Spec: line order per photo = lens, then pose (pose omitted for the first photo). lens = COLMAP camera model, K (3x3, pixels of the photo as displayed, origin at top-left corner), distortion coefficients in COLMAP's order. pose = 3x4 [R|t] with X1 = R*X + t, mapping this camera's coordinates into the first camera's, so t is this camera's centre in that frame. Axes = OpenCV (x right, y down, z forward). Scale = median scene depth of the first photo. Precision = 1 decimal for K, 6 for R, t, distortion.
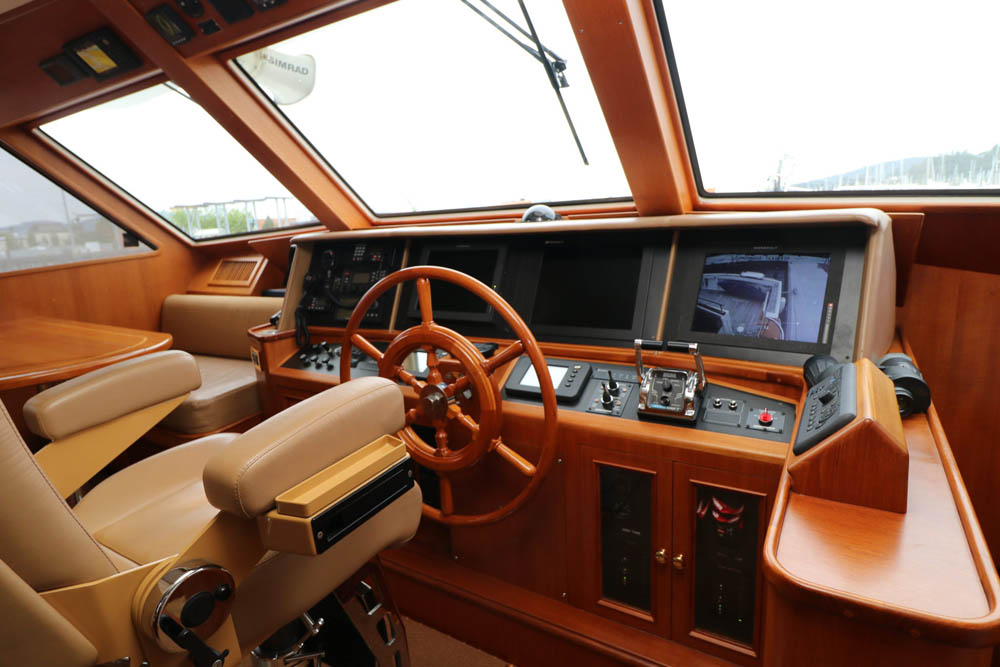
lens RADIAL K [[545.8, 0, 501.7], [0, 545.8, 331.9], [0, 0, 1]] dist [-0.010816, -0.000164]
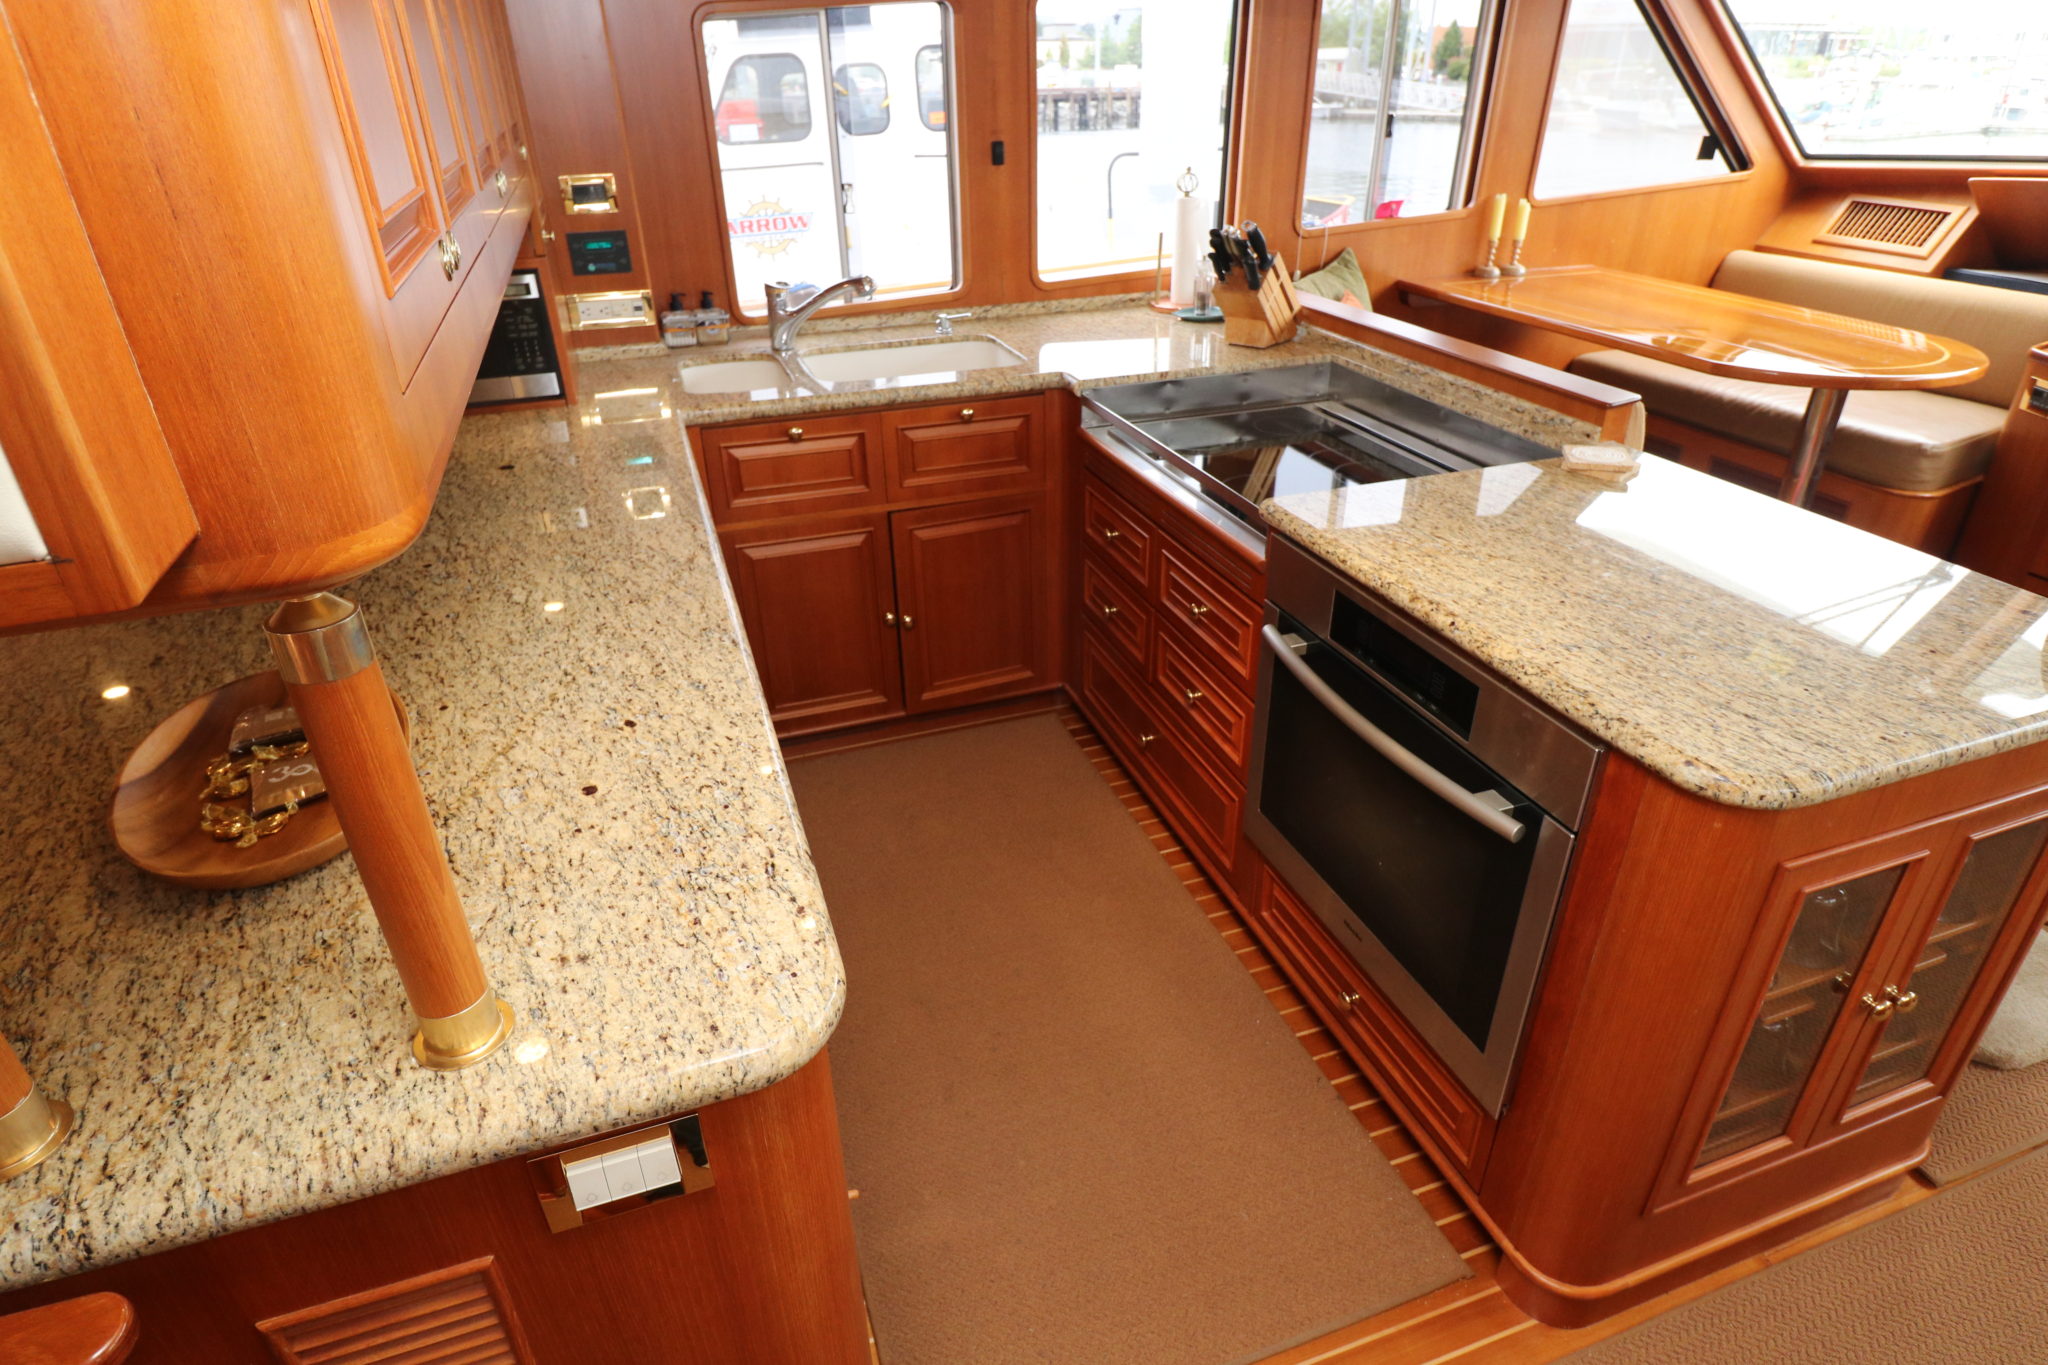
lens RADIAL K [[1117.7, 0, 1032.7], [0, 1117.7, 672.9], [0, 0, 1]] dist [-0.010816, -0.000164]
pose [[0.781651, 0.338216, -0.524053, -0.605172], [-0.152413, 0.918314, 0.365336, 0.048974], [0.604808, -0.205692, 0.769349, -0.786898]]
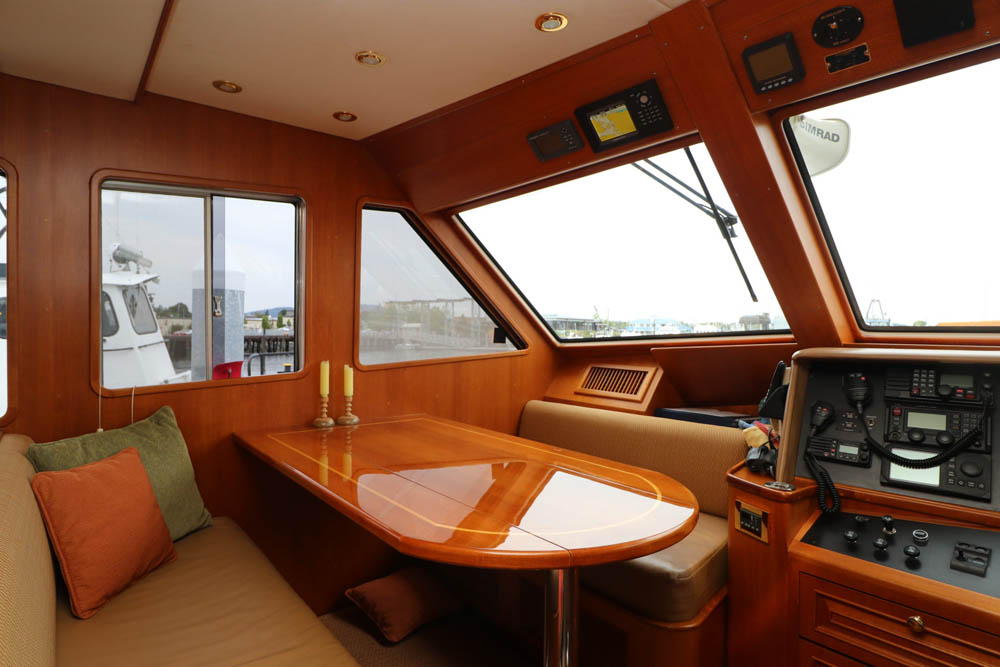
lens RADIAL K [[545.8, 0, 498.0], [0, 545.8, 332.0], [0, 0, 1]] dist [-0.010816, -0.000164]
pose [[0.944311, 0.065711, -0.322426, -0.564046], [-0.126107, 0.977313, -0.170162, -0.027659], [0.303930, 0.201347, 0.931175, 0.214310]]
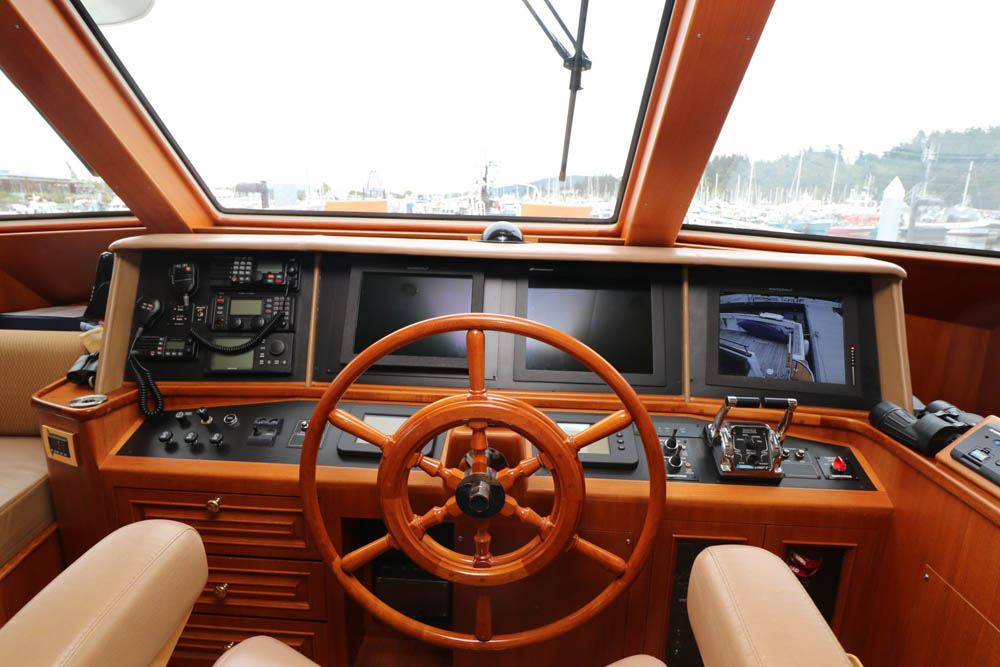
lens RADIAL K [[545.8, 0, 502.2], [0, 545.8, 333.6], [0, 0, 1]] dist [-0.010816, -0.000164]
pose [[0.870577, -0.035889, 0.490722, -0.326125], [0.025881, 0.999296, 0.027168, -0.078627], [-0.491351, -0.010951, 0.870893, 0.257389]]
